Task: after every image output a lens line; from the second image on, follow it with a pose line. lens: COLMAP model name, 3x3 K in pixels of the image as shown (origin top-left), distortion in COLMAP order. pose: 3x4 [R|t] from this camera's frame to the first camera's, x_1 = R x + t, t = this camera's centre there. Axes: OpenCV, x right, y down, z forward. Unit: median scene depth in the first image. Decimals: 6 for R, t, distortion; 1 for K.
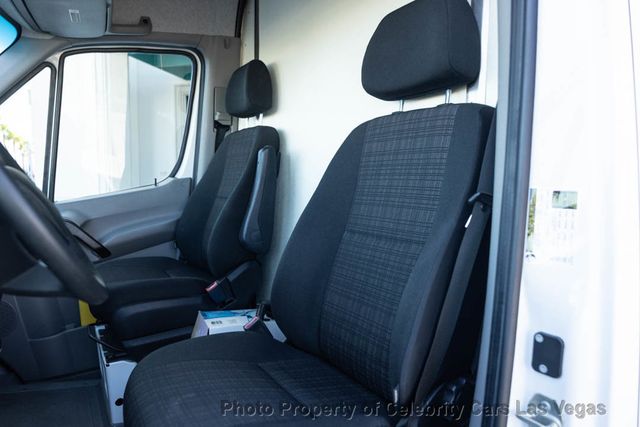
lens RADIAL K [[444.0, 0, 317.9], [0, 444.0, 211.0], [0, 0, 1]] dist [0.001331, 0.003972]
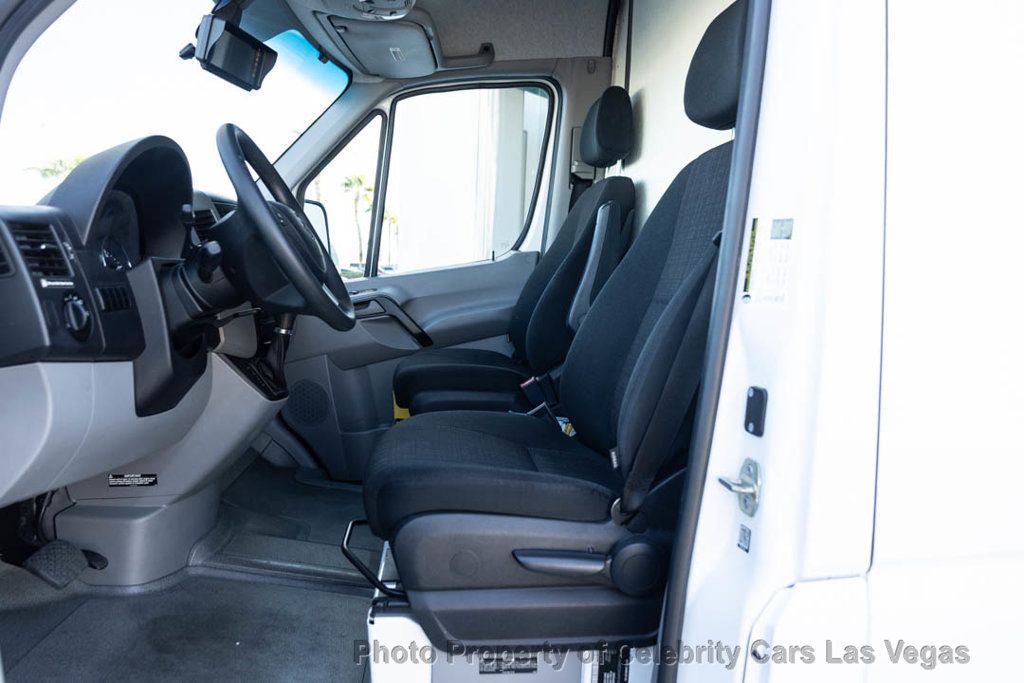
lens RADIAL K [[750.3, 0, 511.8], [0, 750.3, 335.5], [0, 0, 1]] dist [-0.019995, 0.000734]
pose [[0.905987, 0.057916, -0.419325, 0.237510], [-0.060621, 0.998137, 0.006882, 0.067969], [0.418942, 0.019185, 0.907810, -0.174639]]
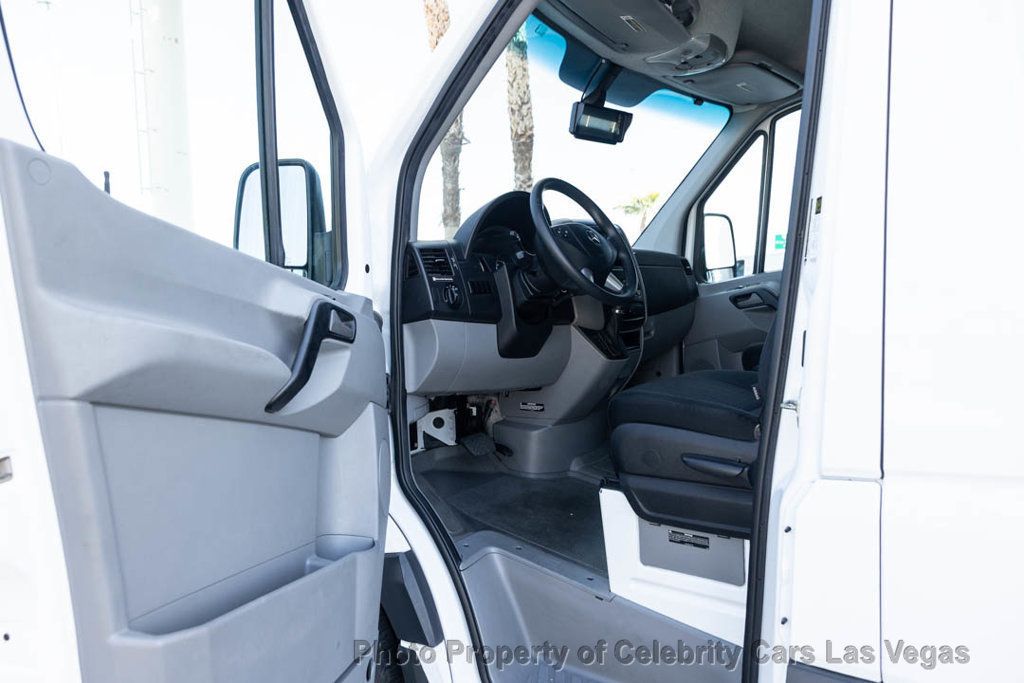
lens RADIAL K [[710.4, 0, 508.6], [0, 710.4, 337.6], [0, 0, 1]] dist [0.001331, 0.003972]
pose [[0.388101, 0.054021, -0.920032, 0.646306], [-0.048136, 0.998106, 0.038300, 0.092050], [0.920359, 0.029422, 0.389966, -0.124848]]
